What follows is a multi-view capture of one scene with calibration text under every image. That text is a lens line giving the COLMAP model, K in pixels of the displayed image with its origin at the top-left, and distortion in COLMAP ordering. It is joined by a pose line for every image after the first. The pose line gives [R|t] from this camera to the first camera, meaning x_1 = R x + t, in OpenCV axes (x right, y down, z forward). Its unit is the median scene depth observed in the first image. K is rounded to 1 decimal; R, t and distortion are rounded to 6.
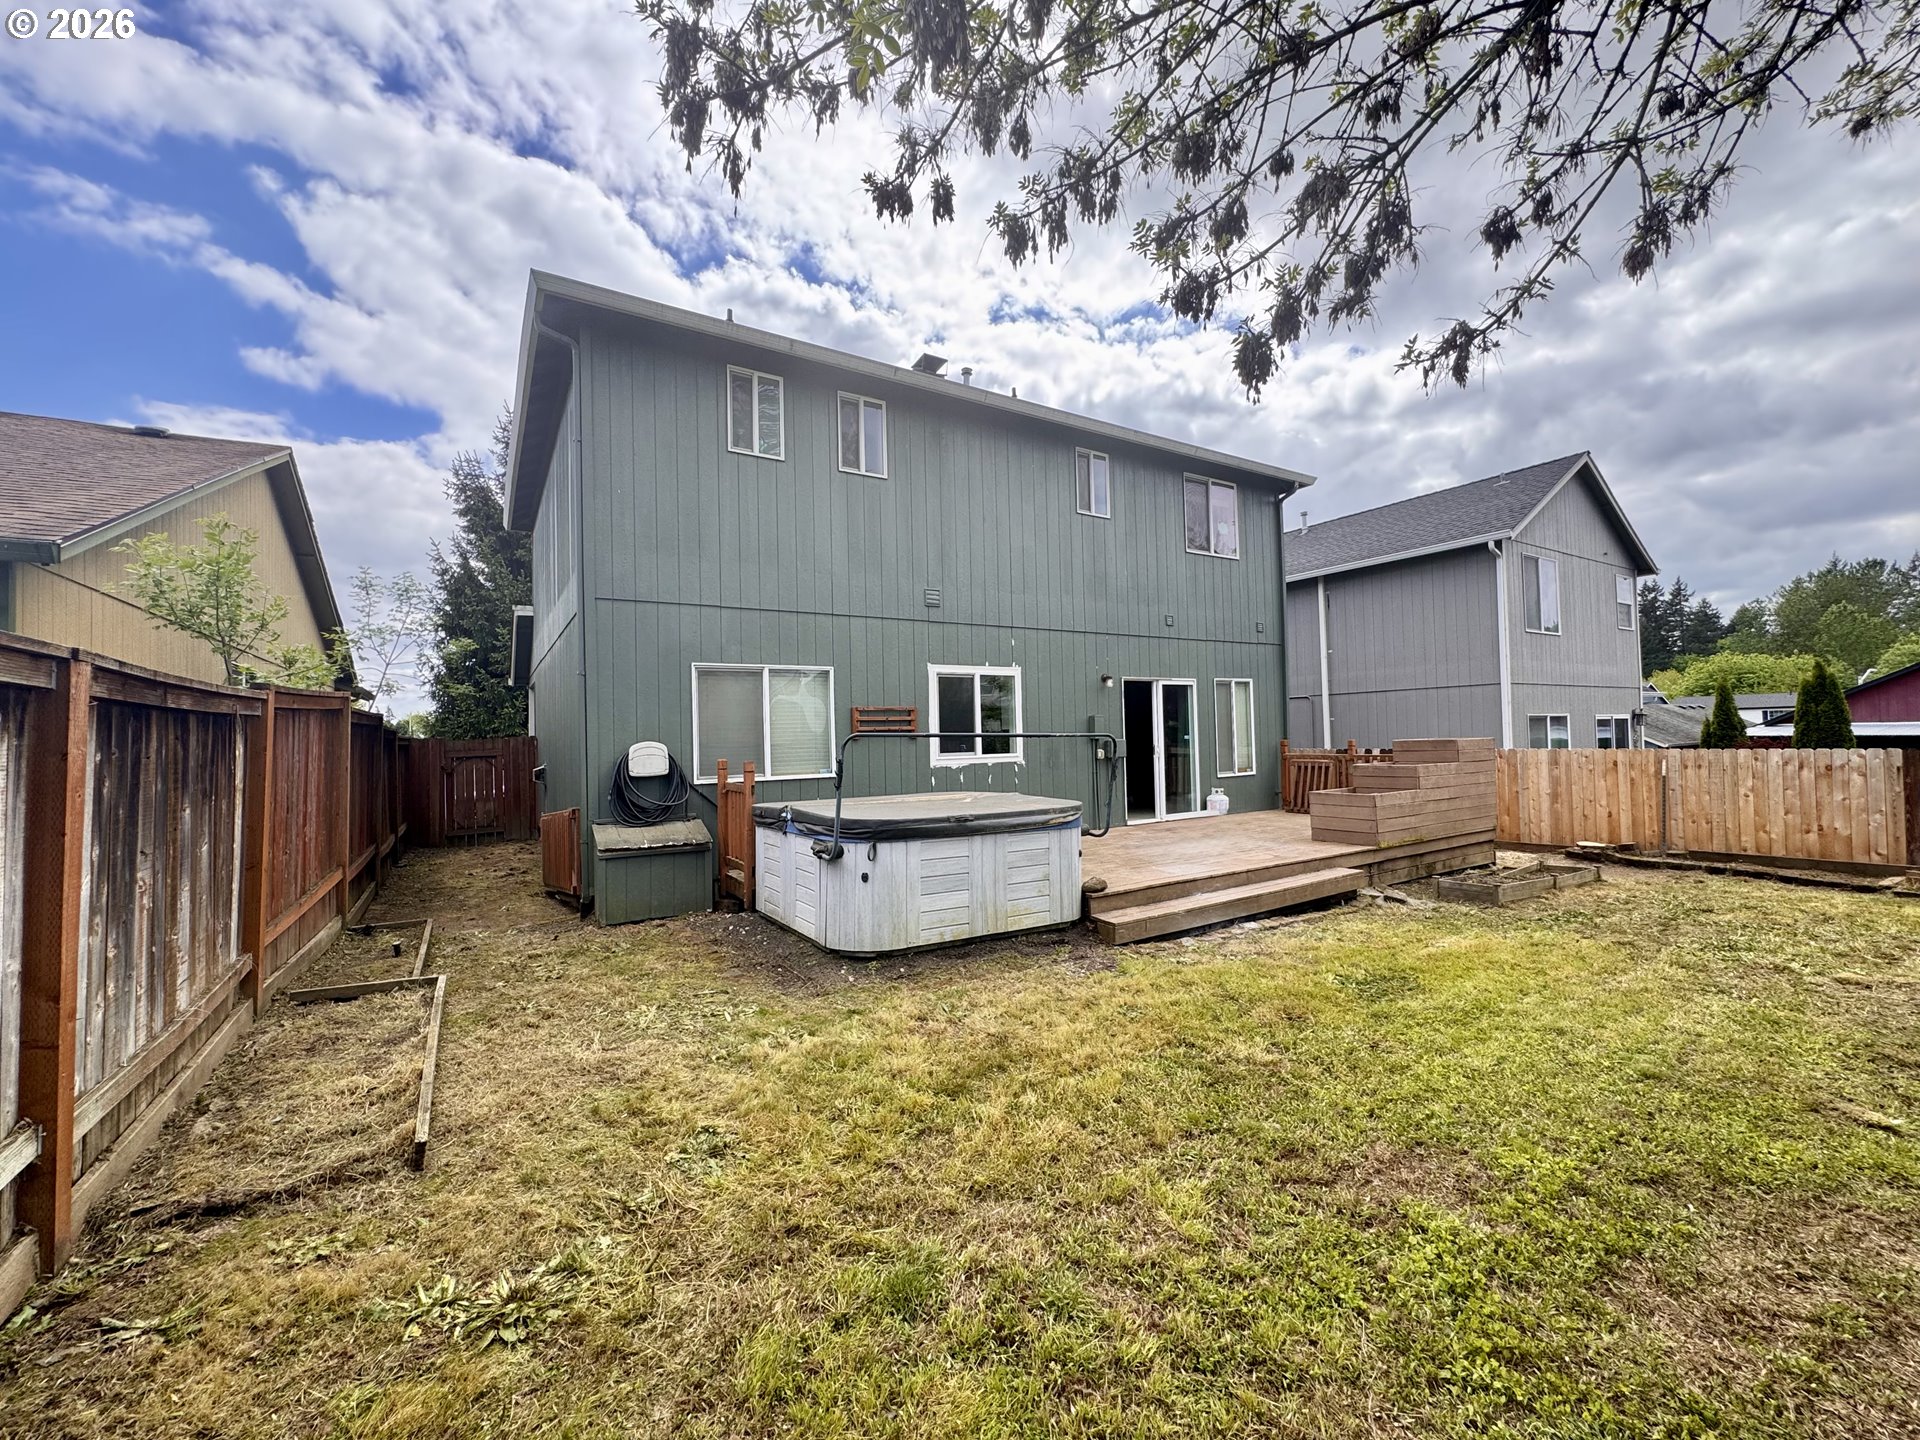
lens RADIAL K [[769.9, 0, 955.6], [0, 769.9, 713.8], [0, 0, 1]] dist [-0.000671, -0.000662]
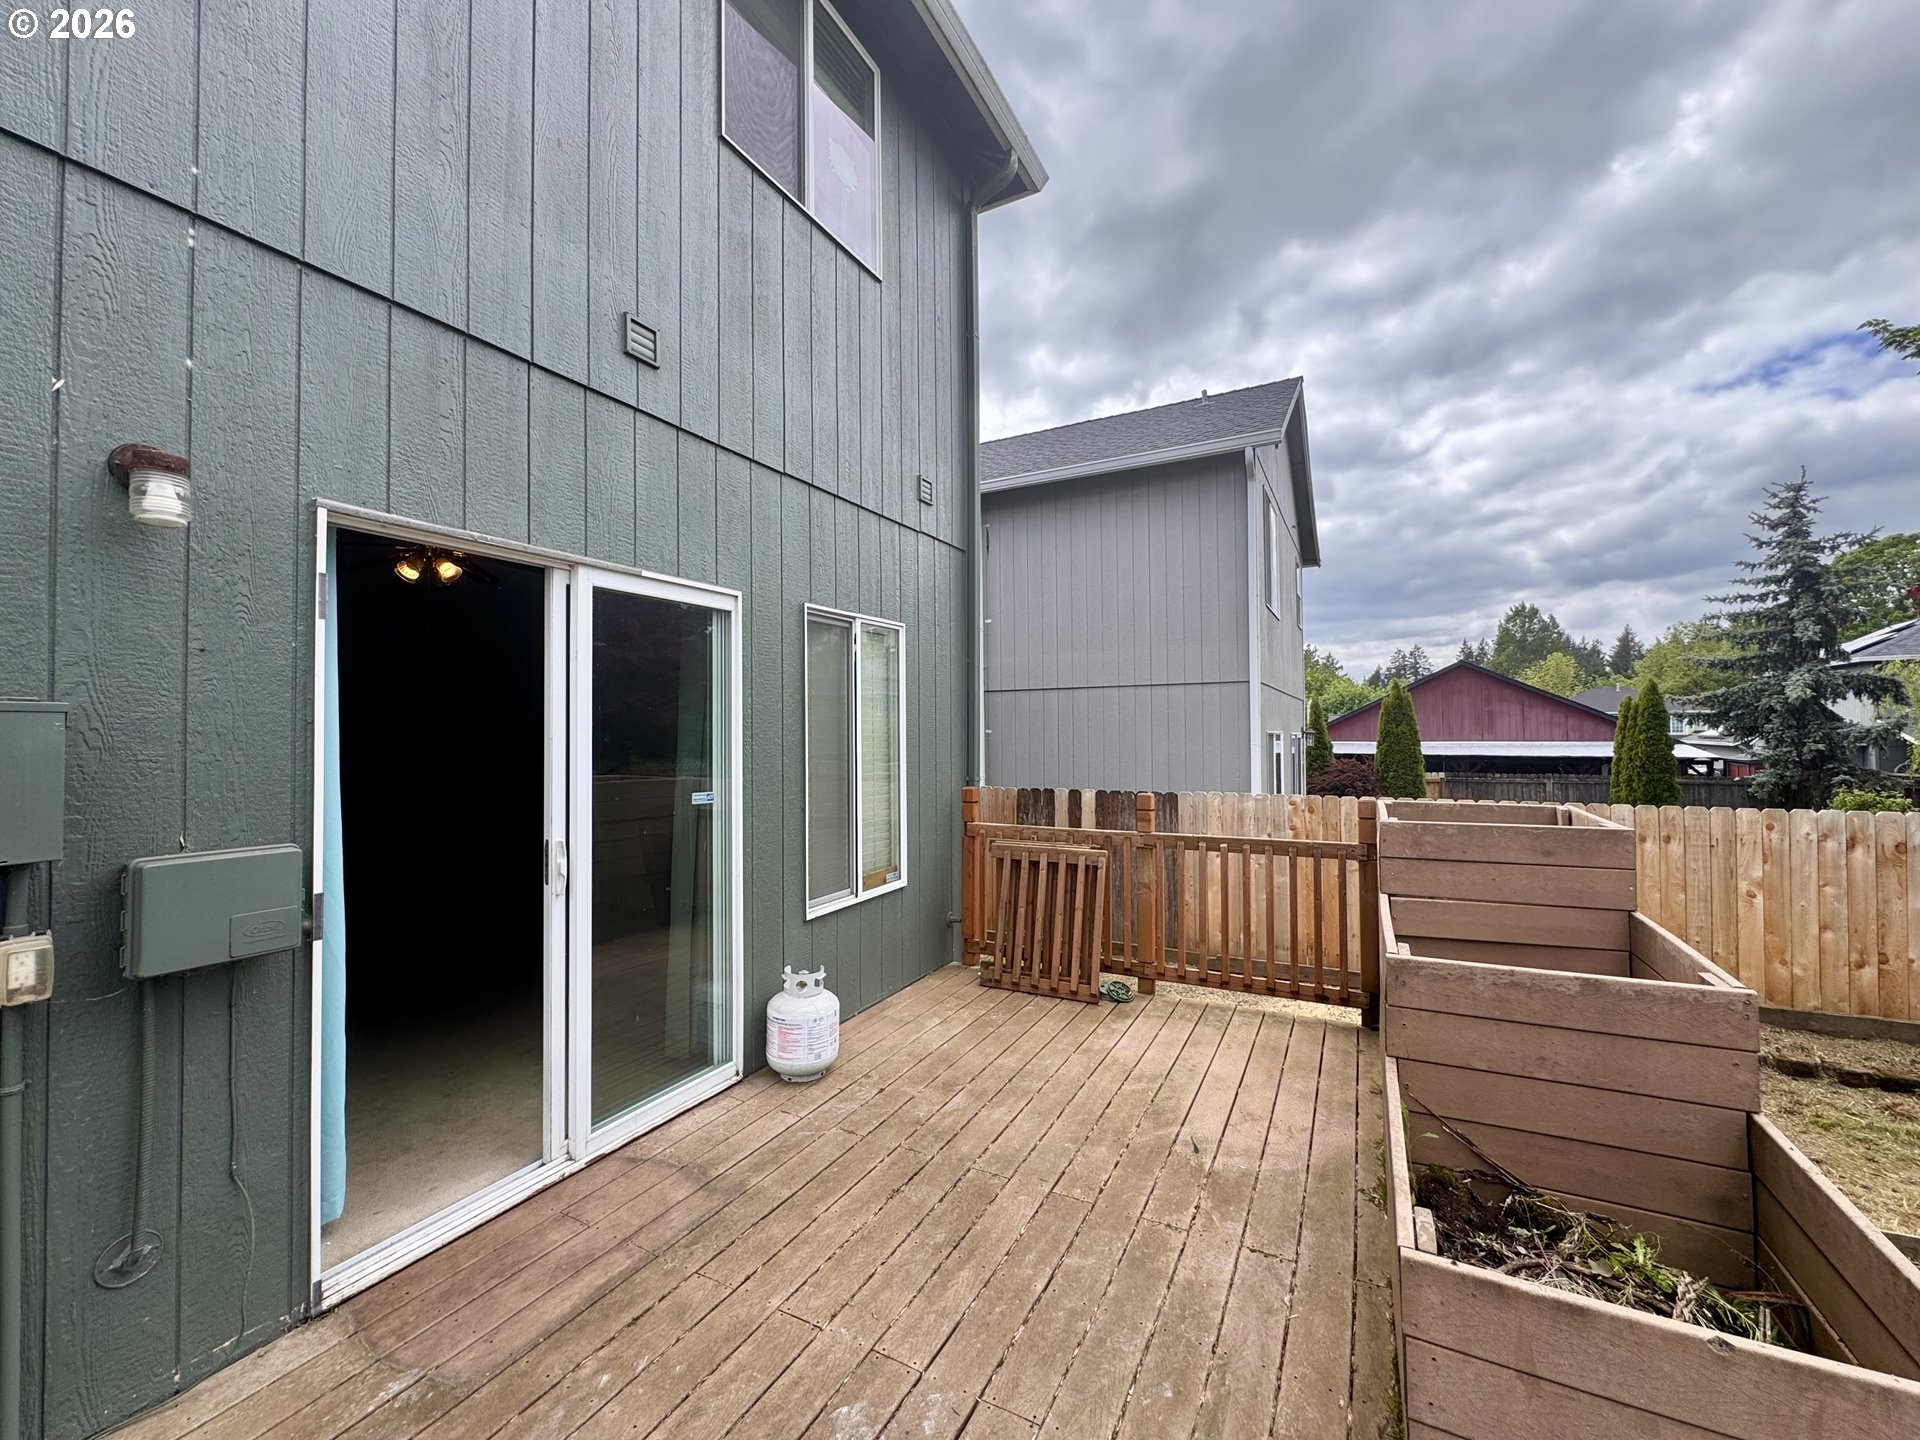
lens RADIAL K [[769.9, 0, 959.0], [0, 769.9, 710.5], [0, 0, 1]] dist [-0.000671, -0.000662]
pose [[0.864037, 0.031332, 0.502453, 0.247760], [-0.029215, 0.999500, -0.012087, 0.000150], [-0.502580, -0.004236, 0.864520, 0.737020]]
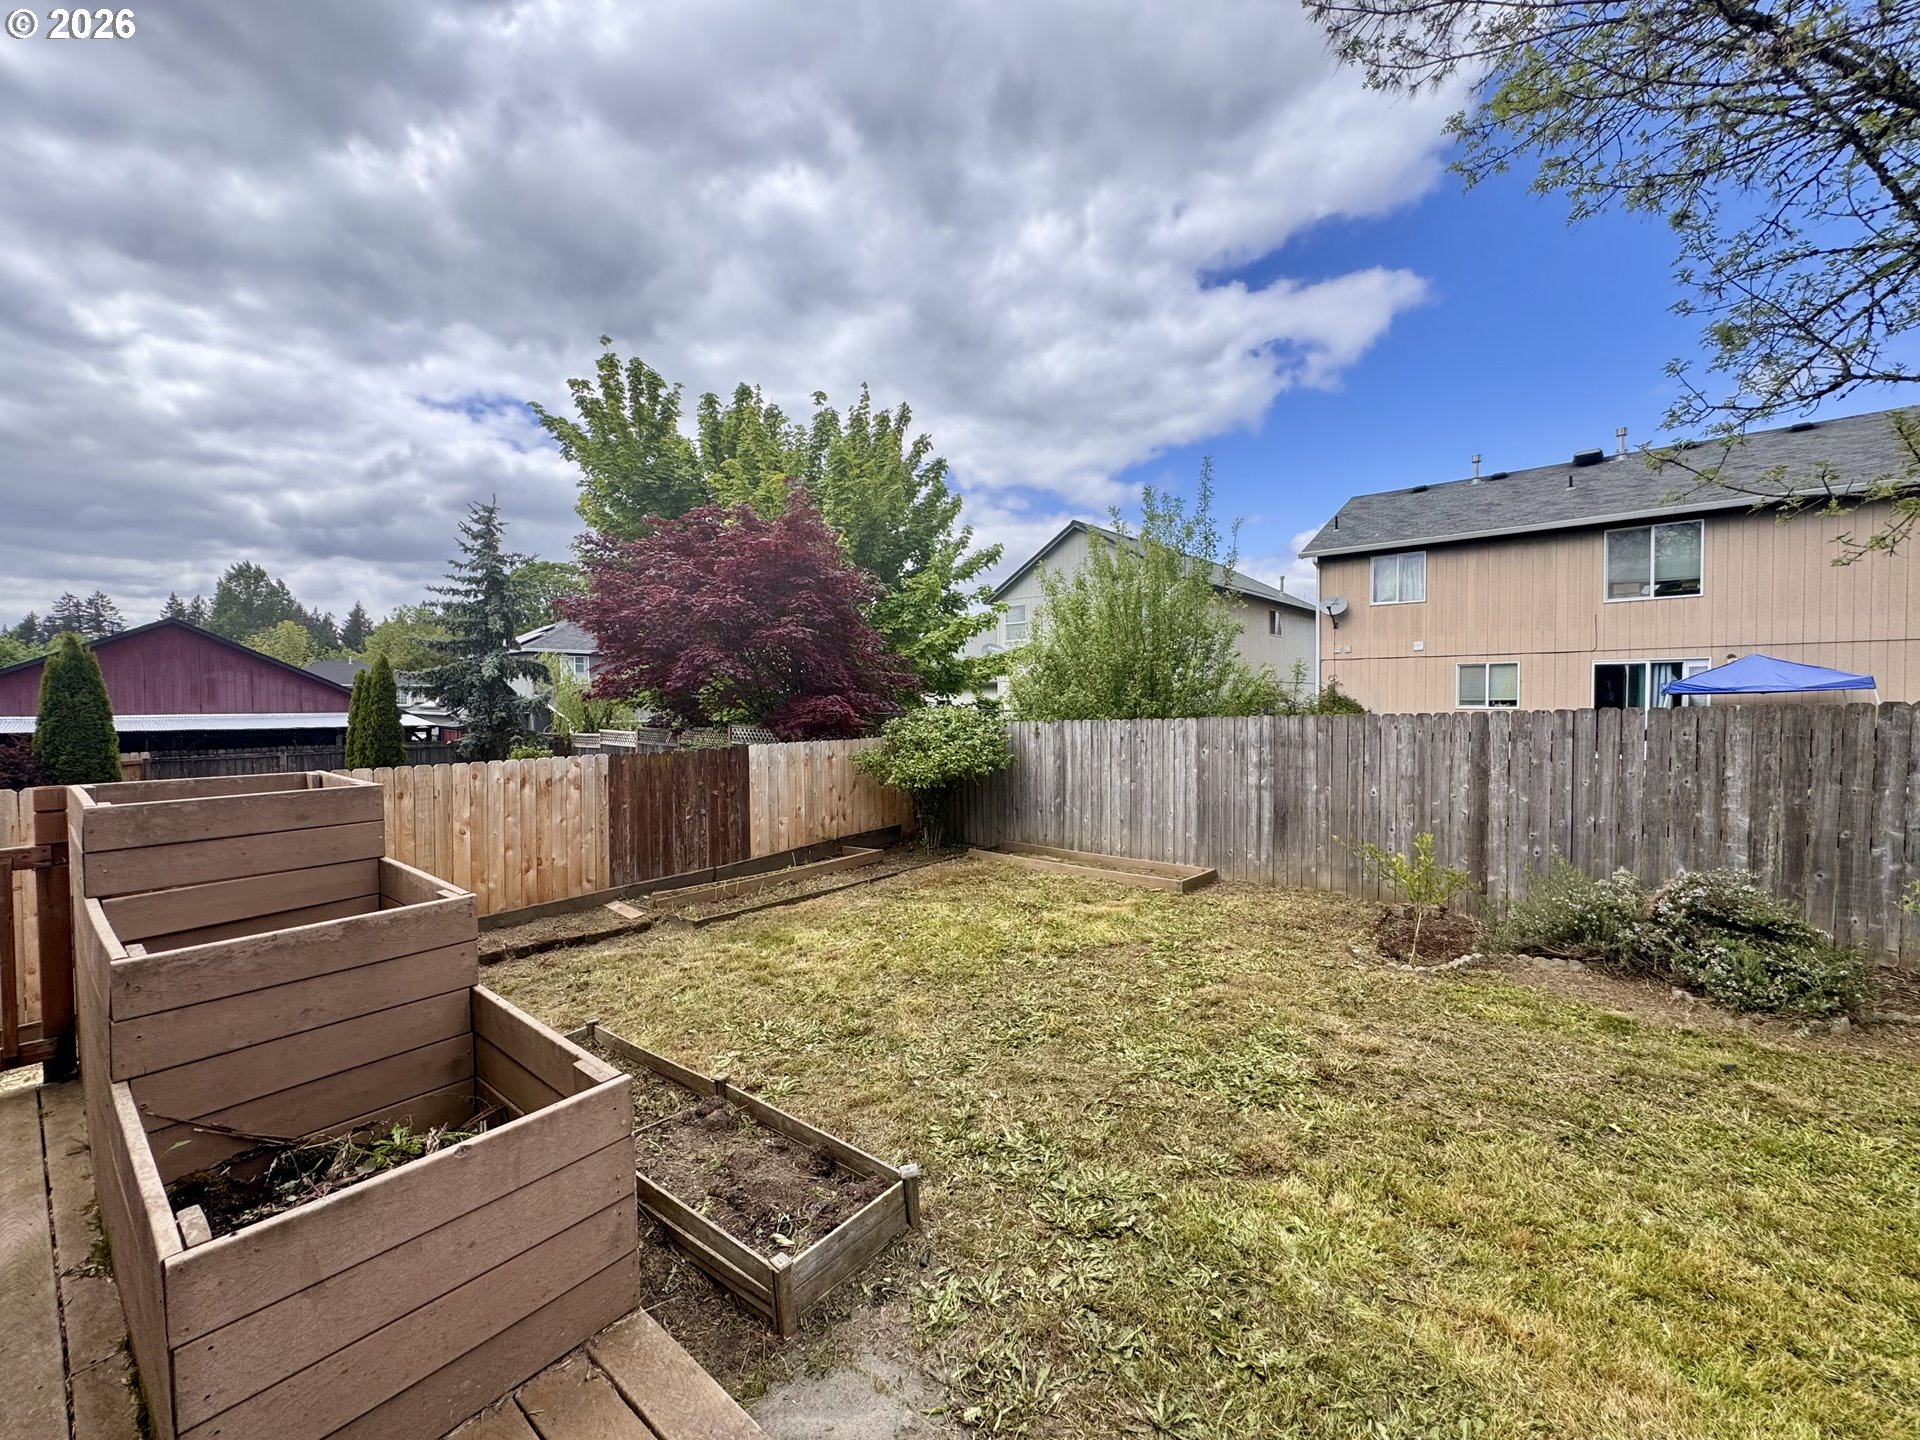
lens RADIAL K [[769.9, 0, 957.8], [0, 769.9, 734.7], [0, 0, 1]] dist [-0.000671, -0.000662]
pose [[-0.328344, -0.019502, 0.944357, 0.230168], [-0.021363, 0.999684, 0.013217, 0.002949], [-0.944317, -0.015835, -0.328657, 0.736998]]
